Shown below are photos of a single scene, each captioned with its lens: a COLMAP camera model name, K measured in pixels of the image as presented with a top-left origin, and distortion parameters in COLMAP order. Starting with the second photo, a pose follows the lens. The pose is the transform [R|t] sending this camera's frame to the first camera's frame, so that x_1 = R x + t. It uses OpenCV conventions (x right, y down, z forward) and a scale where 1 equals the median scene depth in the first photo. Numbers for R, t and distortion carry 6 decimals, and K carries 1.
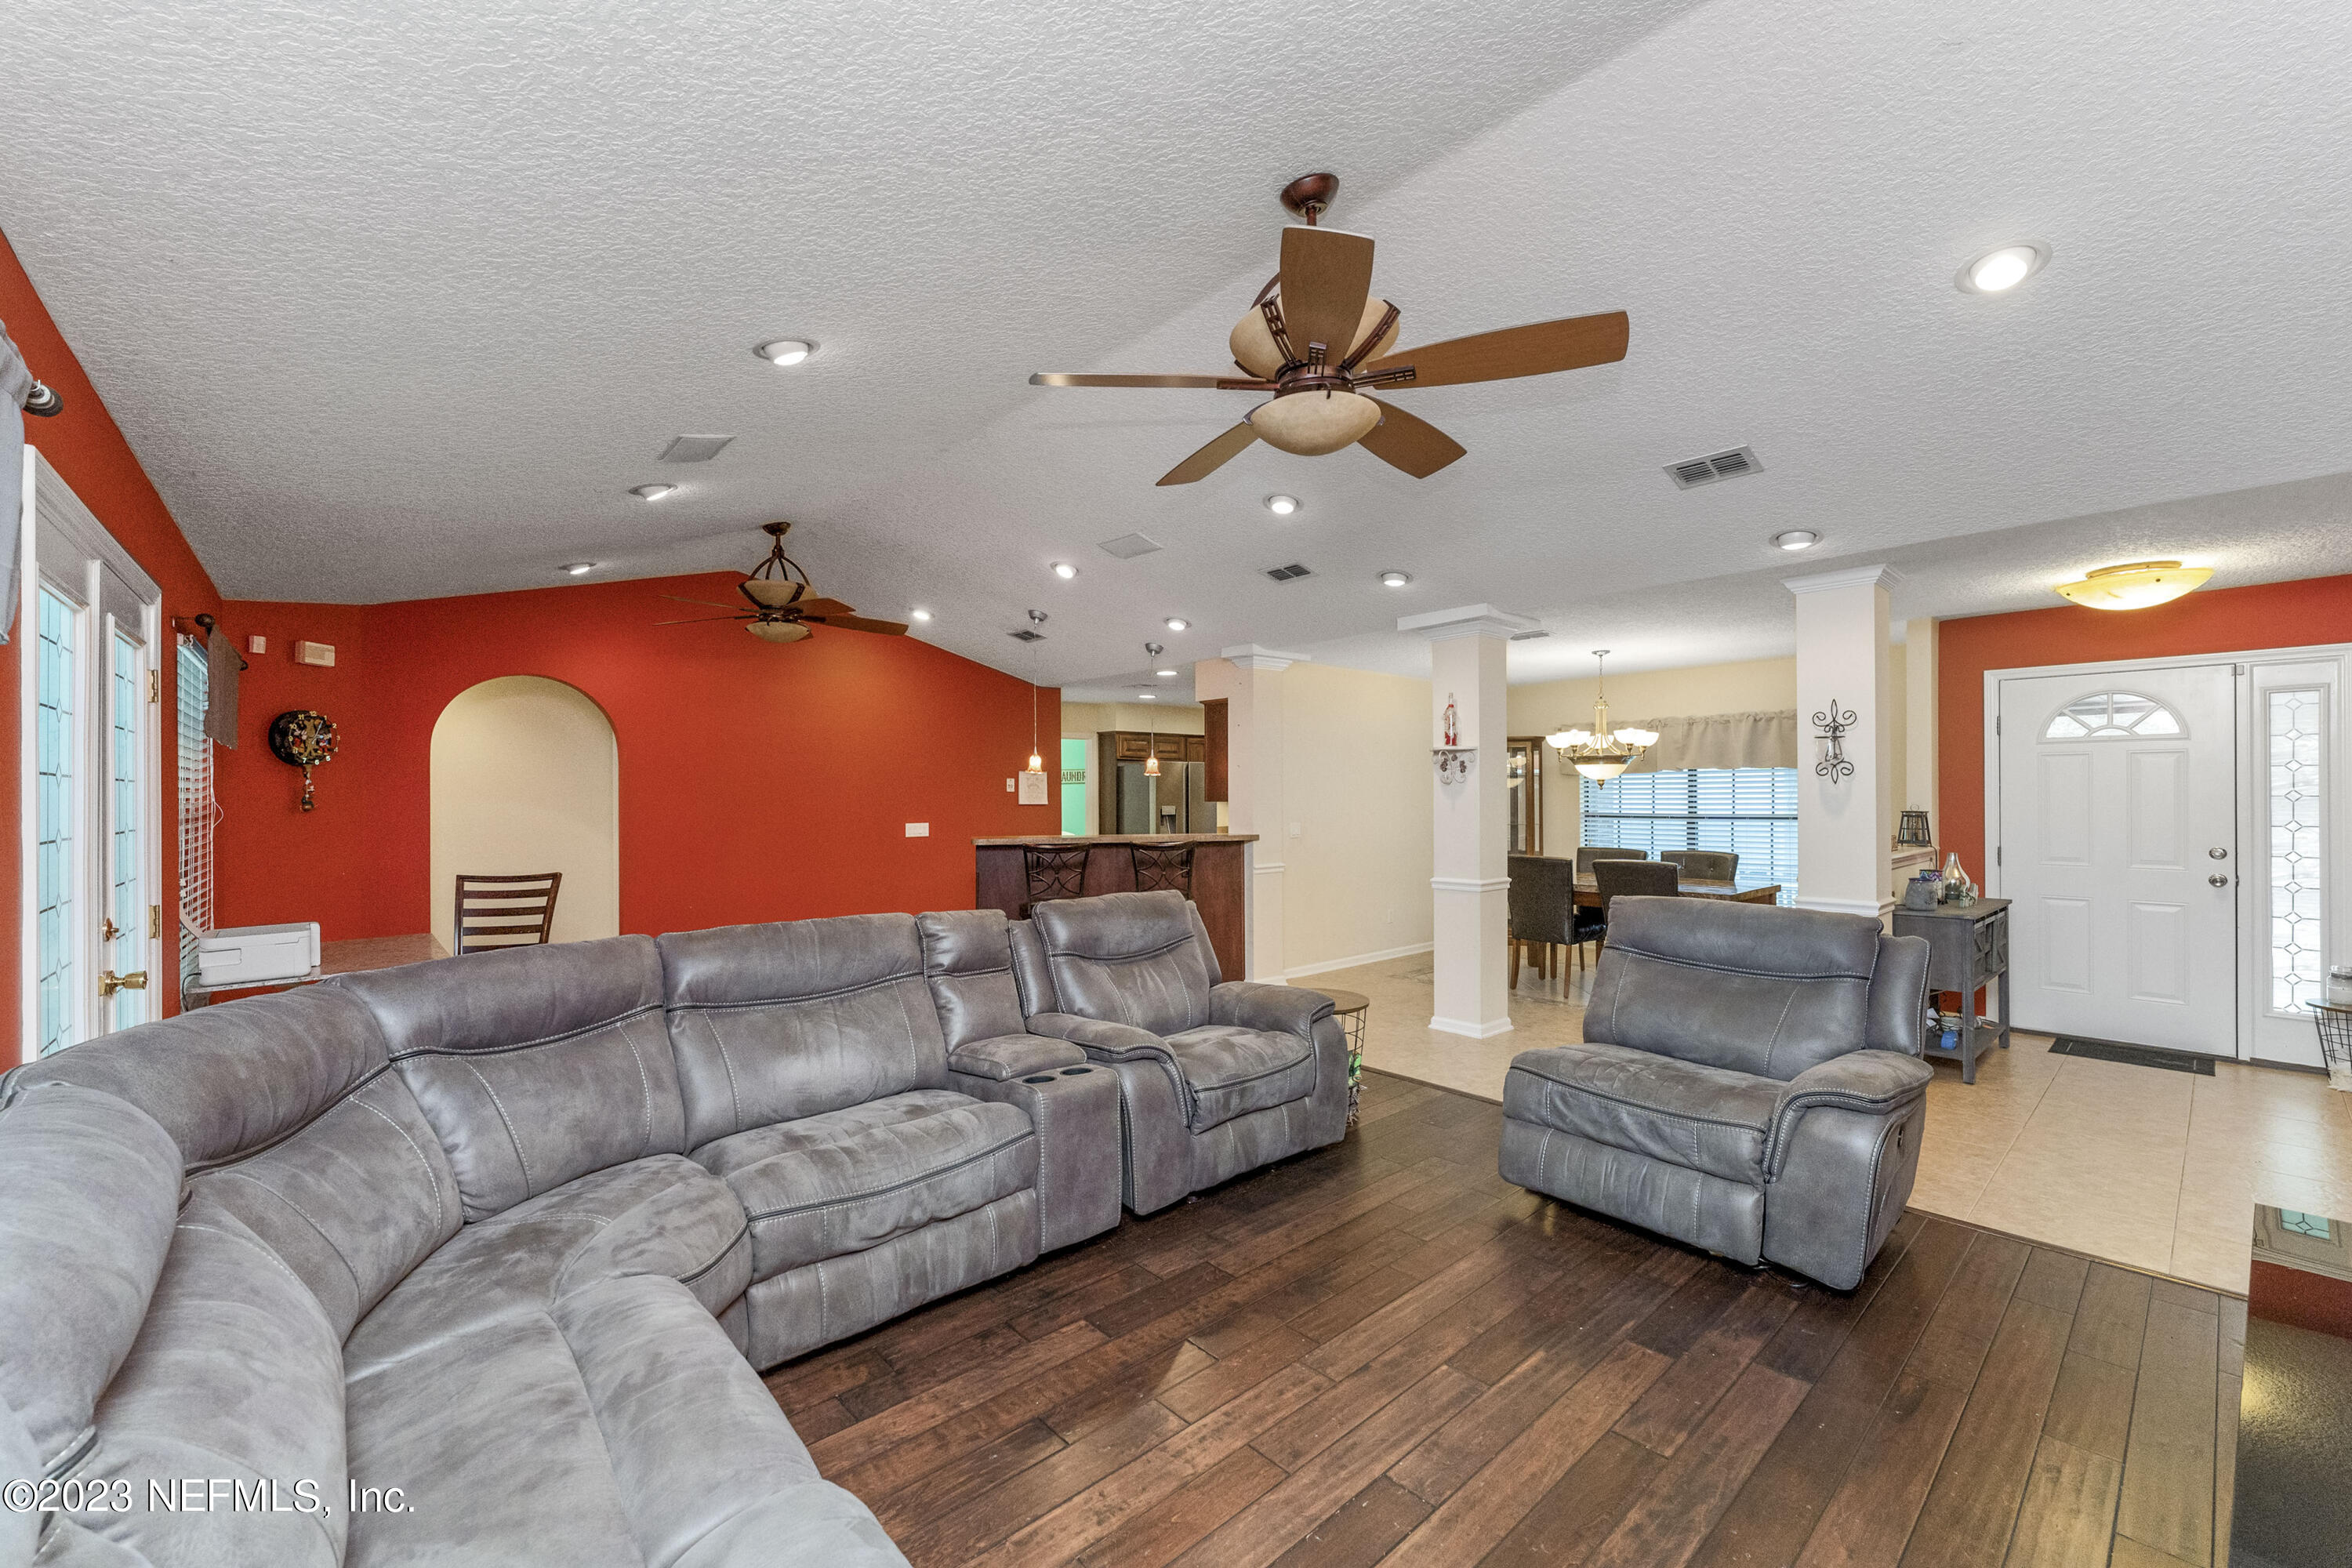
lens RADIAL K [[930.2, 0, 1177.2], [0, 930.2, 791.3], [0, 0, 1]] dist [0.000988, 0.000102]
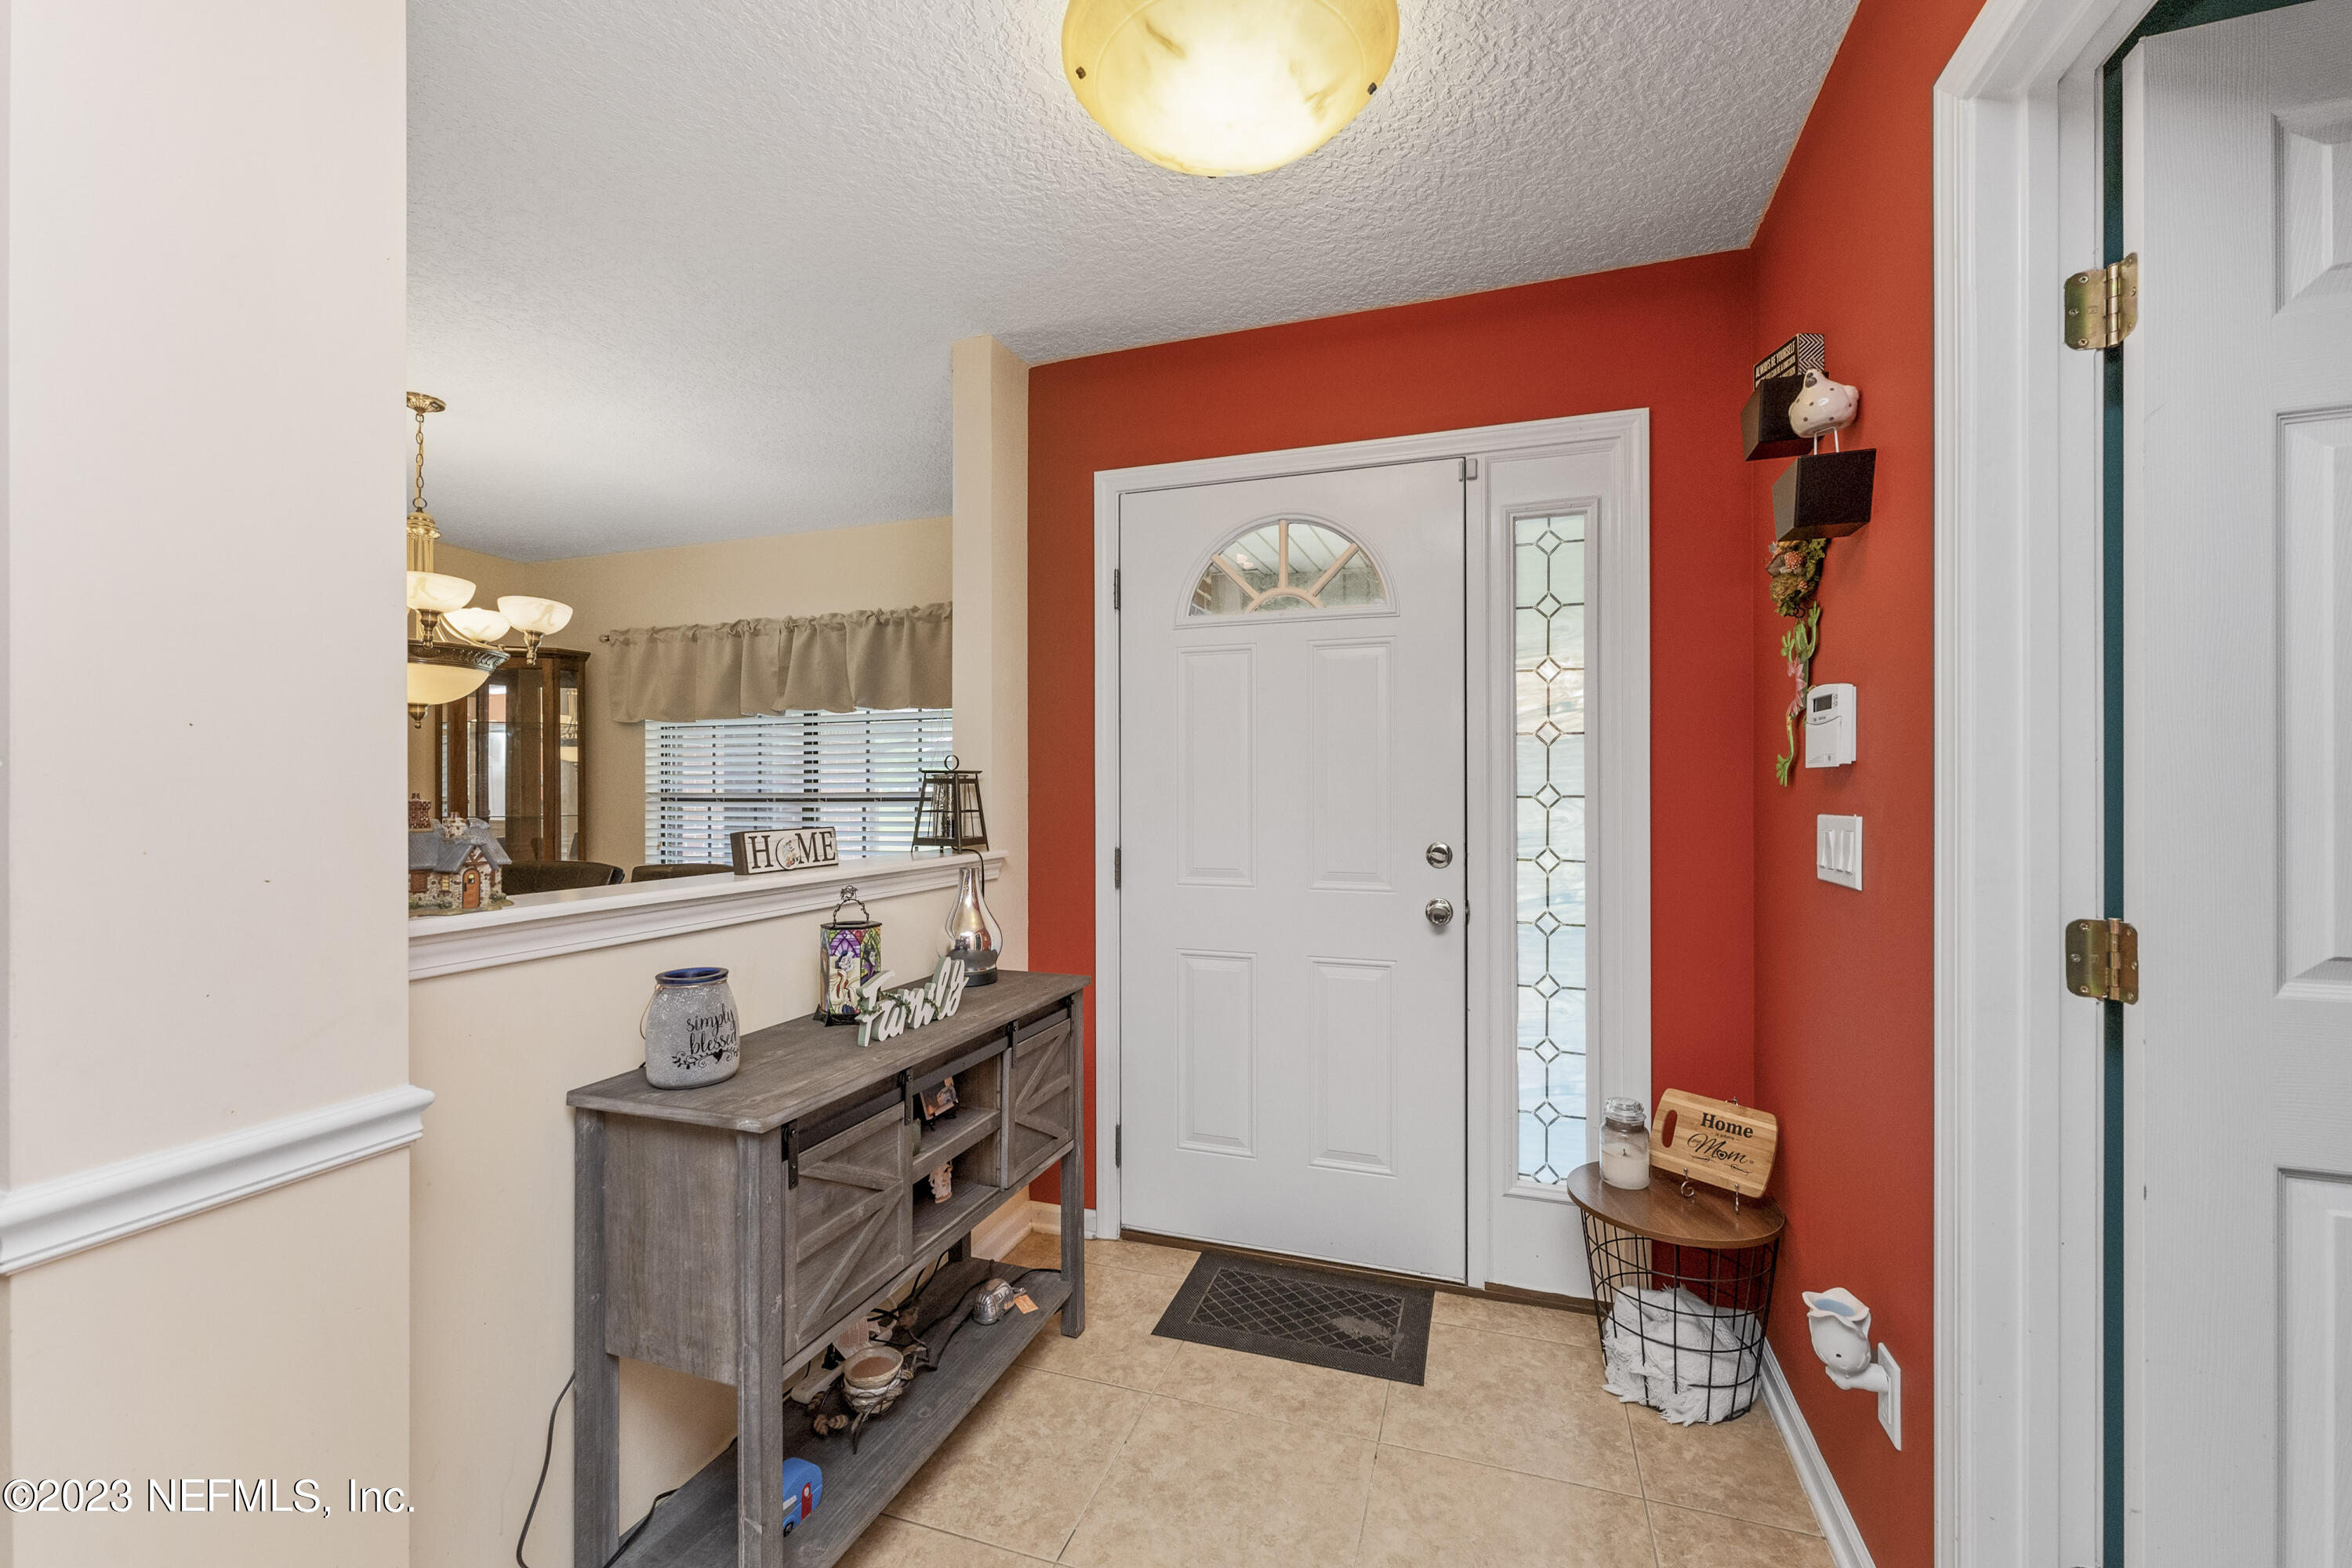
lens RADIAL K [[956.2, 0, 1176.0], [0, 956.2, 784.0], [0, 0, 1]] dist [-0.000780, -0.000097]
pose [[0.868158, 0.005352, 0.496258, 0.687137], [-0.003389, 0.999982, -0.004856, 0.029960], [-0.496276, 0.002533, 0.868161, 0.582621]]
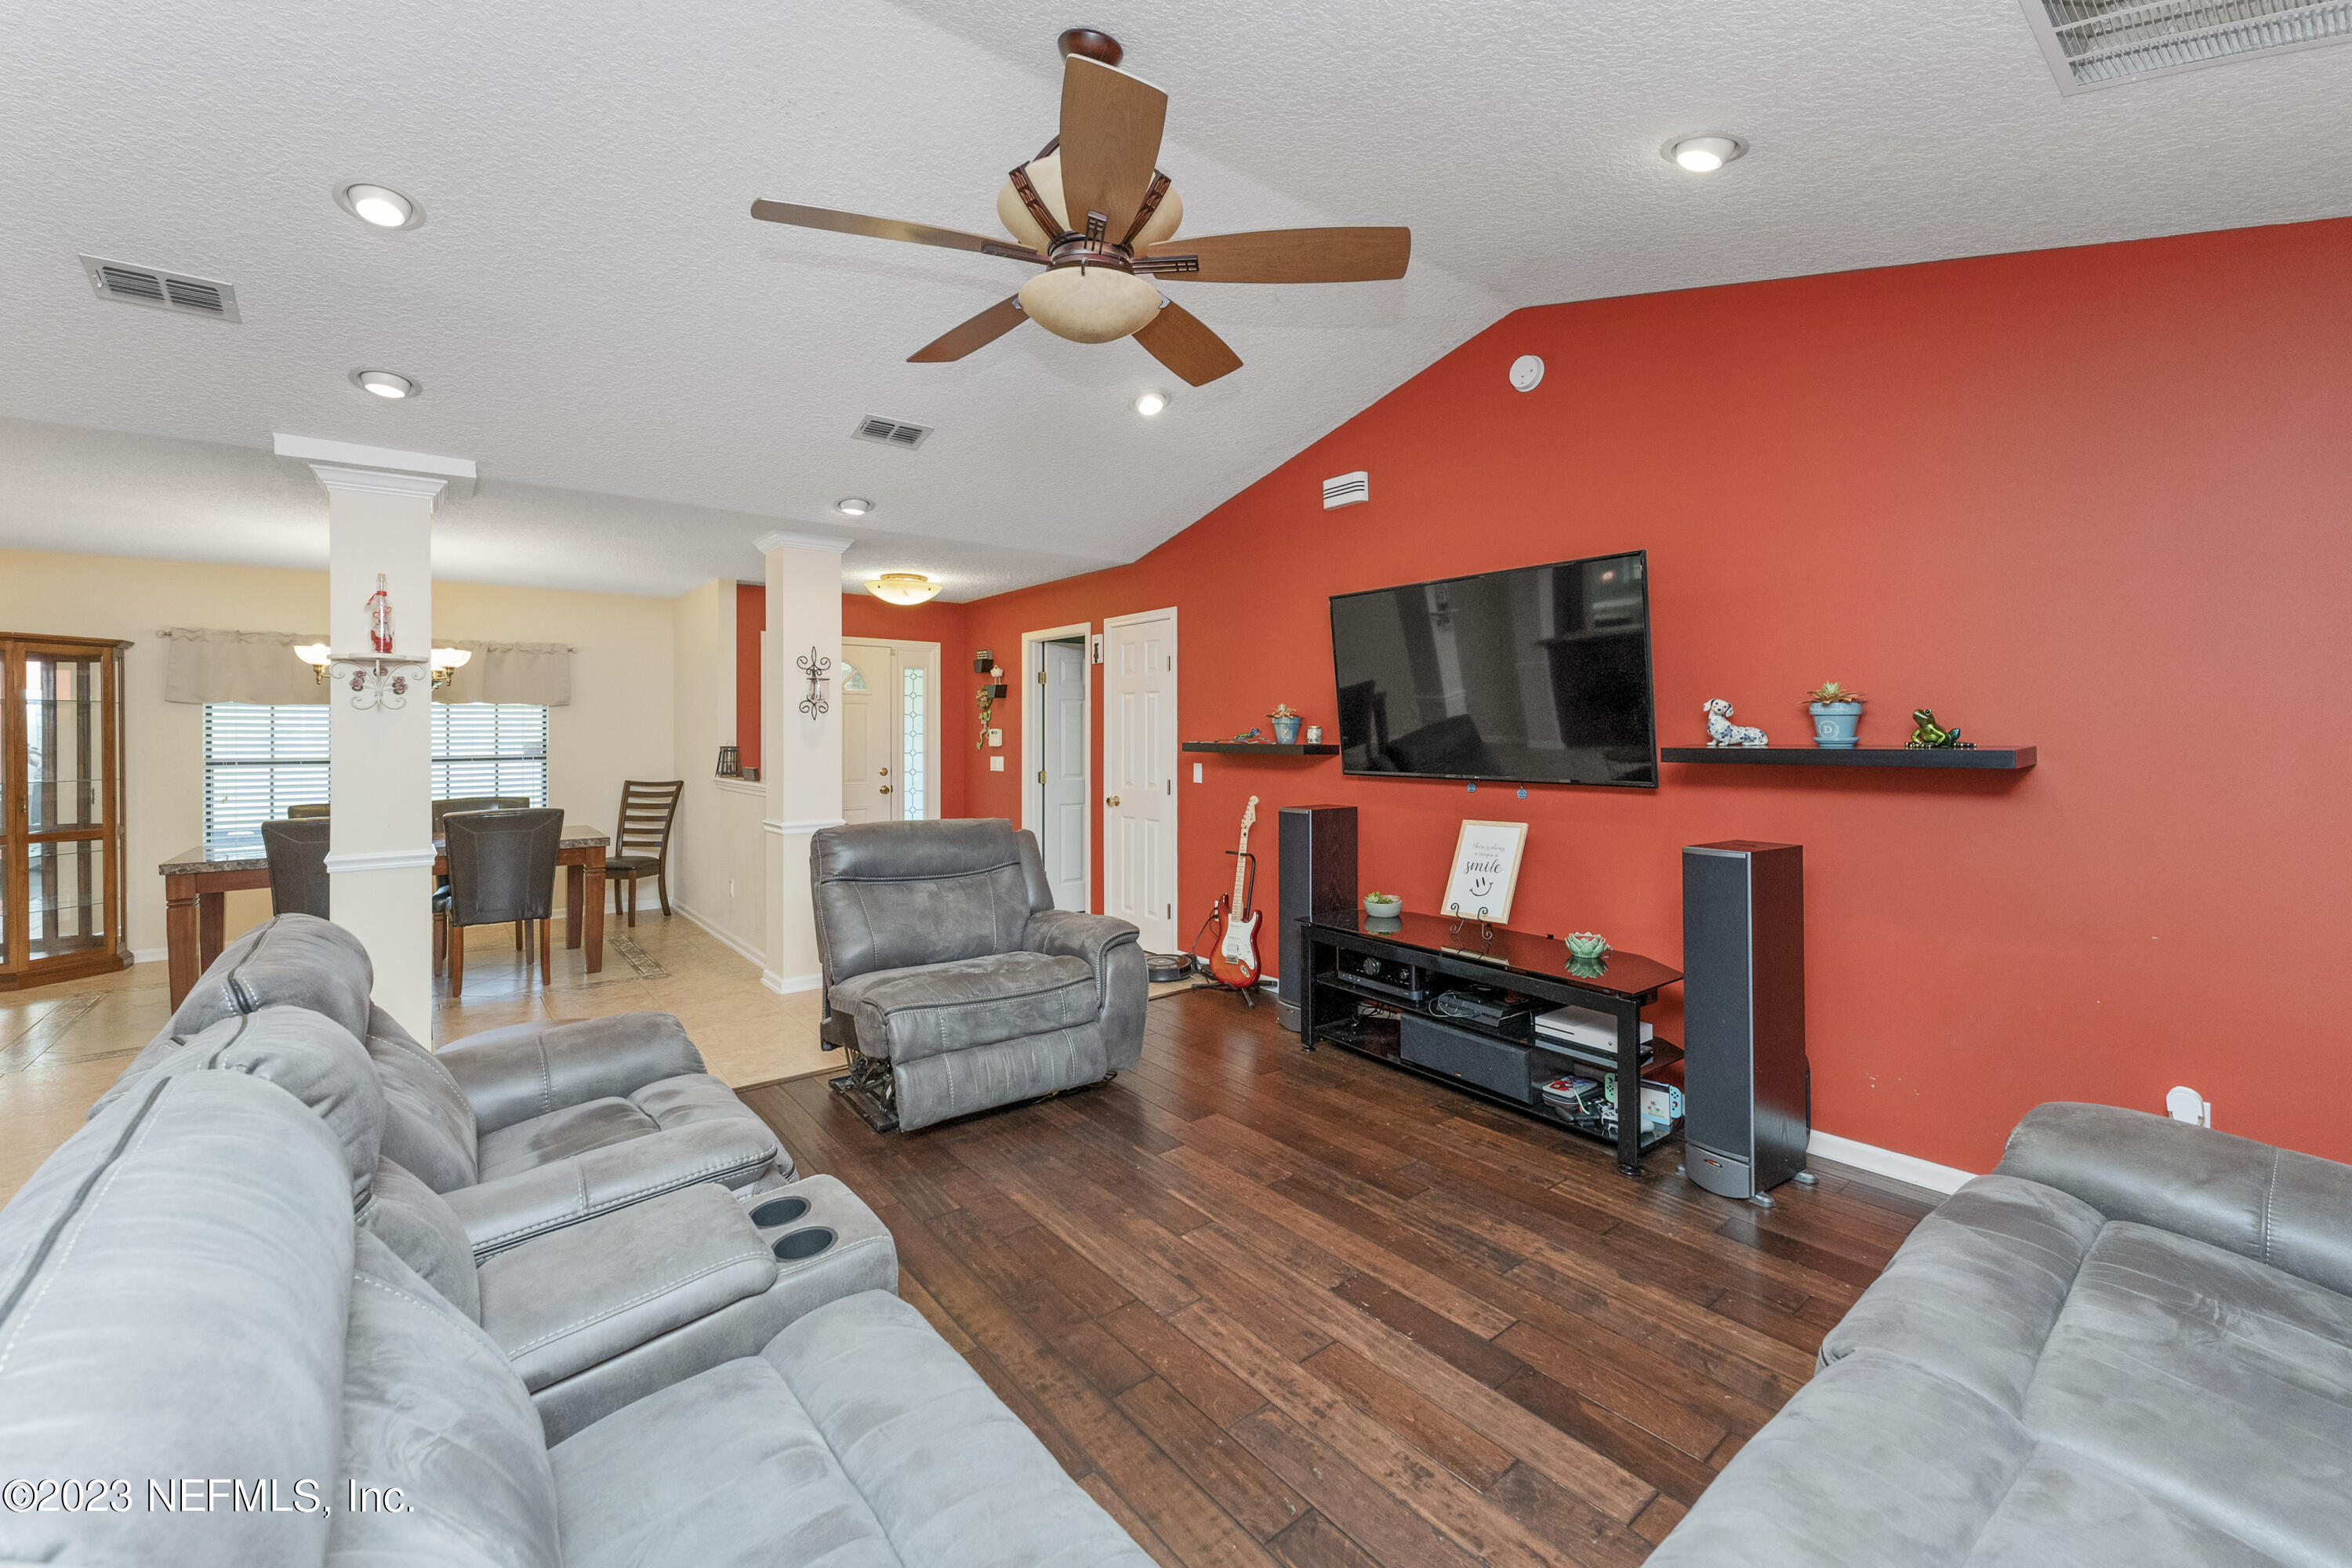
lens RADIAL K [[959.5, 0, 1177.6], [0, 959.5, 754.8], [0, 0, 1]] dist [0.001637, 0.000095]
pose [[0.055392, -0.017105, 0.998318, -0.354151], [-0.000230, 0.999853, 0.017145, 0.011352], [-0.998465, -0.001180, 0.055380, 0.400646]]
